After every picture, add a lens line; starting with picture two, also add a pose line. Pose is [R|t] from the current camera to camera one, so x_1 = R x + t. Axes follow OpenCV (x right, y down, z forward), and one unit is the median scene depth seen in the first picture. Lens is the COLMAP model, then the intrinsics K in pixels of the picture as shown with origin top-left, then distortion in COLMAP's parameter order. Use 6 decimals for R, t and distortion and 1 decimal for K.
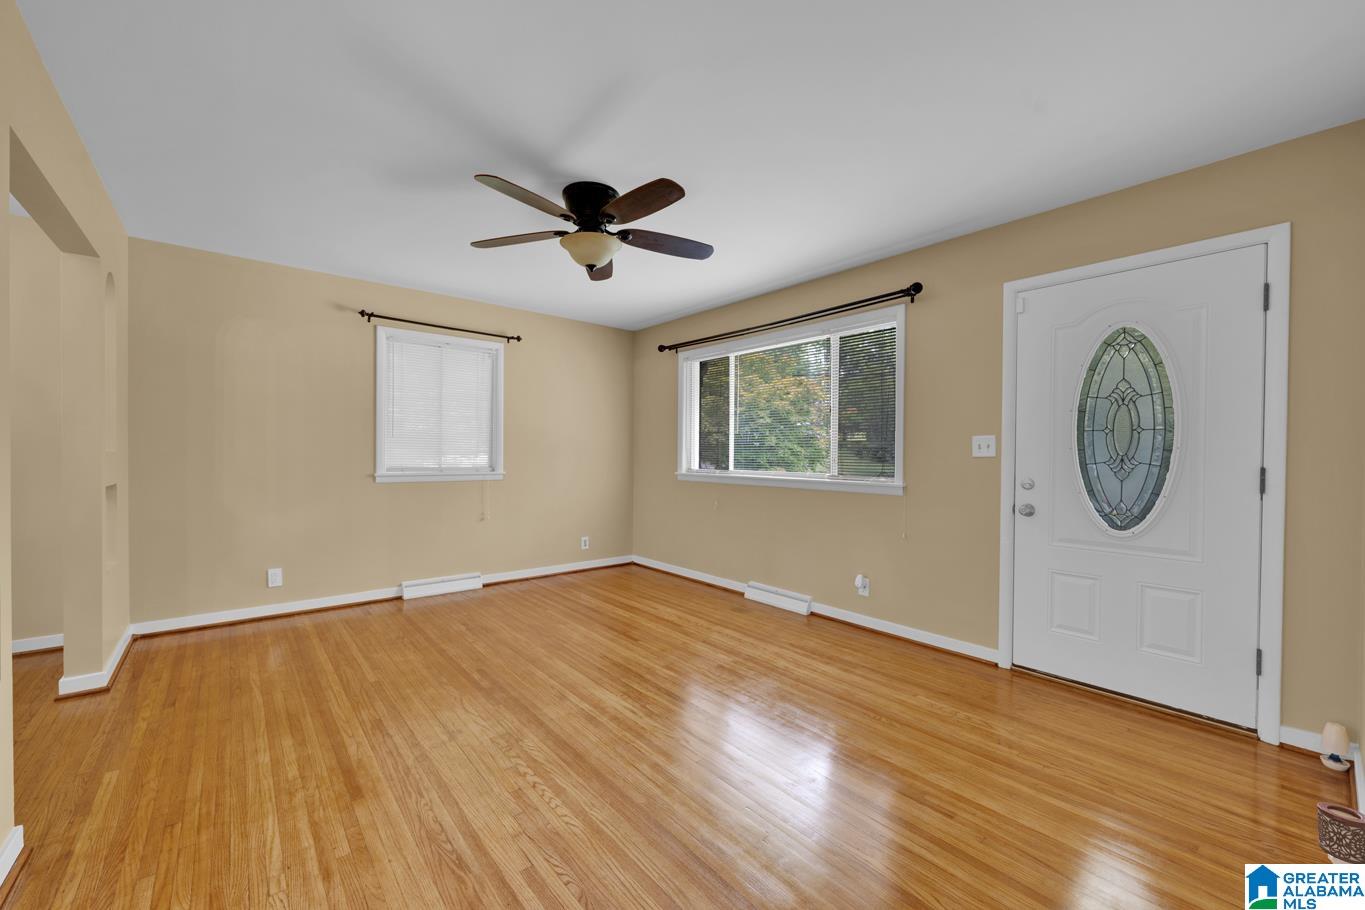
lens RADIAL K [[537.0, 0, 681.2], [0, 537.0, 459.3], [0, 0, 1]] dist [0.001218, 0.000250]
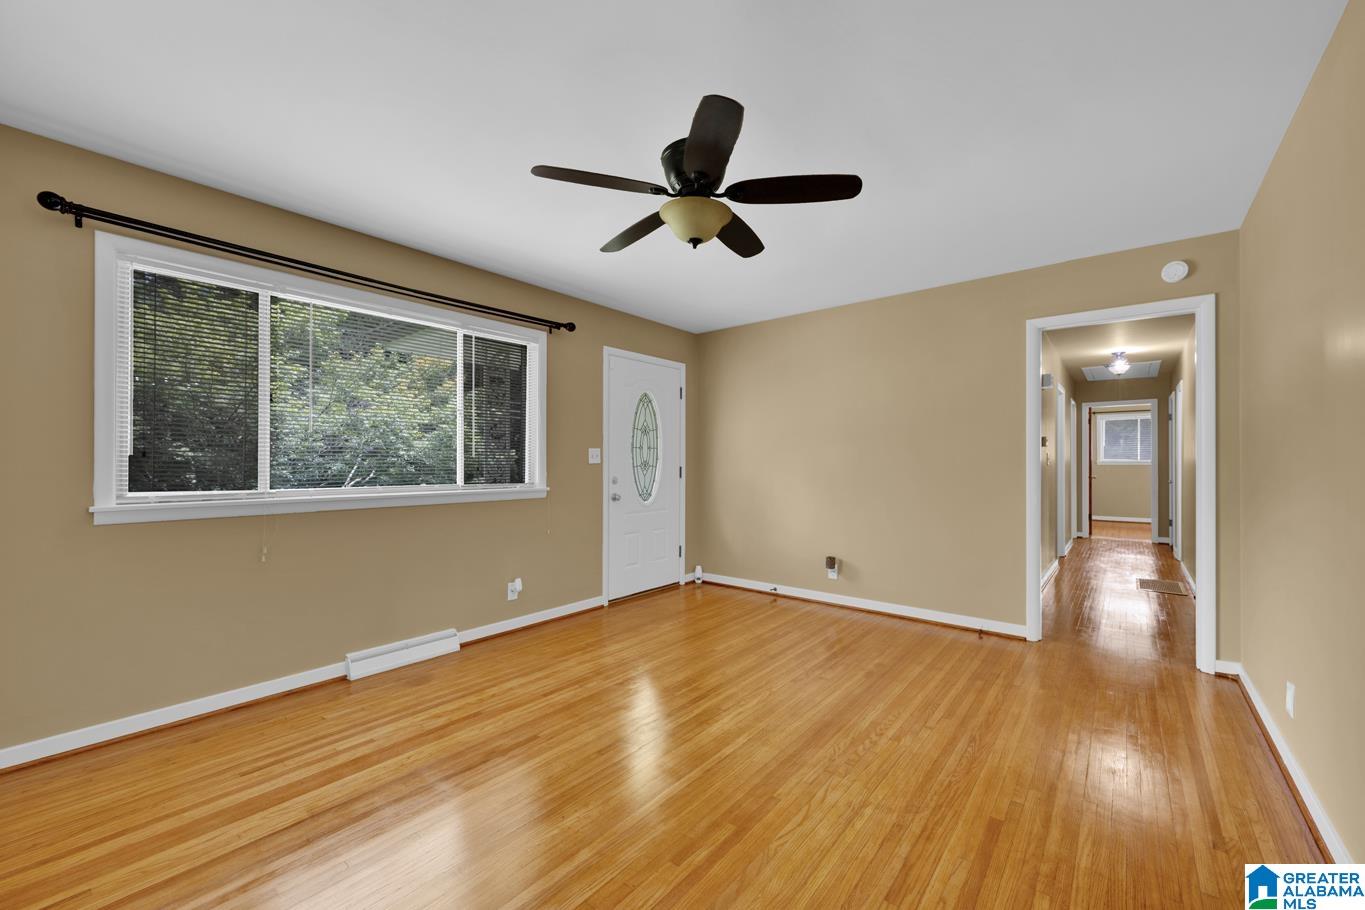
lens RADIAL K [[537.0, 0, 681.2], [0, 537.0, 459.3], [0, 0, 1]] dist [0.001218, 0.000250]
pose [[-0.180598, -0.003337, 0.983551, -0.795202], [0.008918, 0.999948, 0.005030, -0.018632], [-0.983517, 0.009680, -0.180559, 0.946461]]
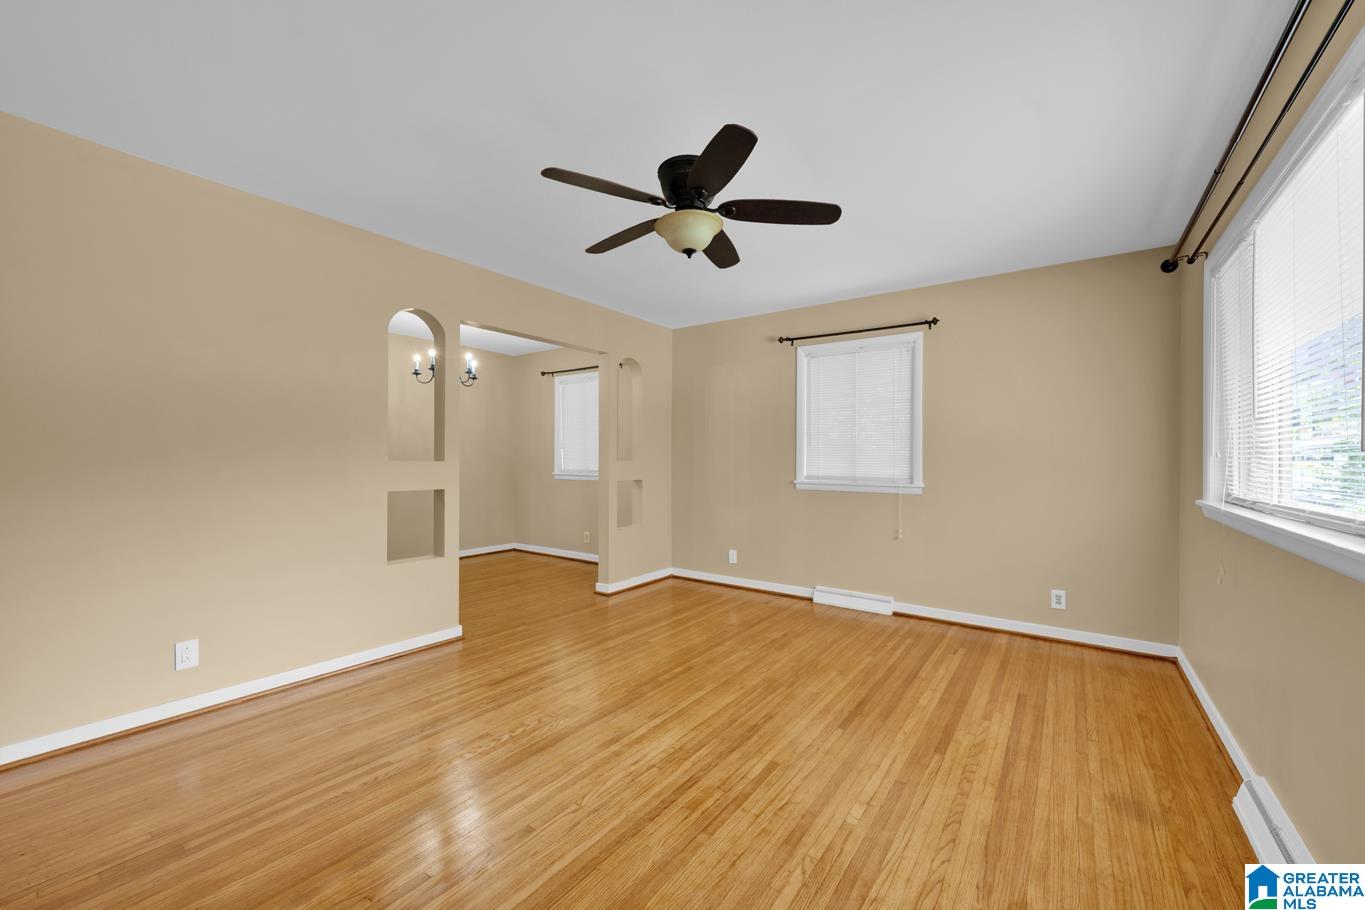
lens RADIAL K [[537.0, 0, 681.2], [0, 537.0, 459.3], [0, 0, 1]] dist [0.001218, 0.000250]
pose [[0.241619, -0.007189, -0.970345, 0.557787], [-0.014504, 0.999834, -0.011019, -0.002657], [0.970263, 0.016736, 0.241474, 0.626305]]
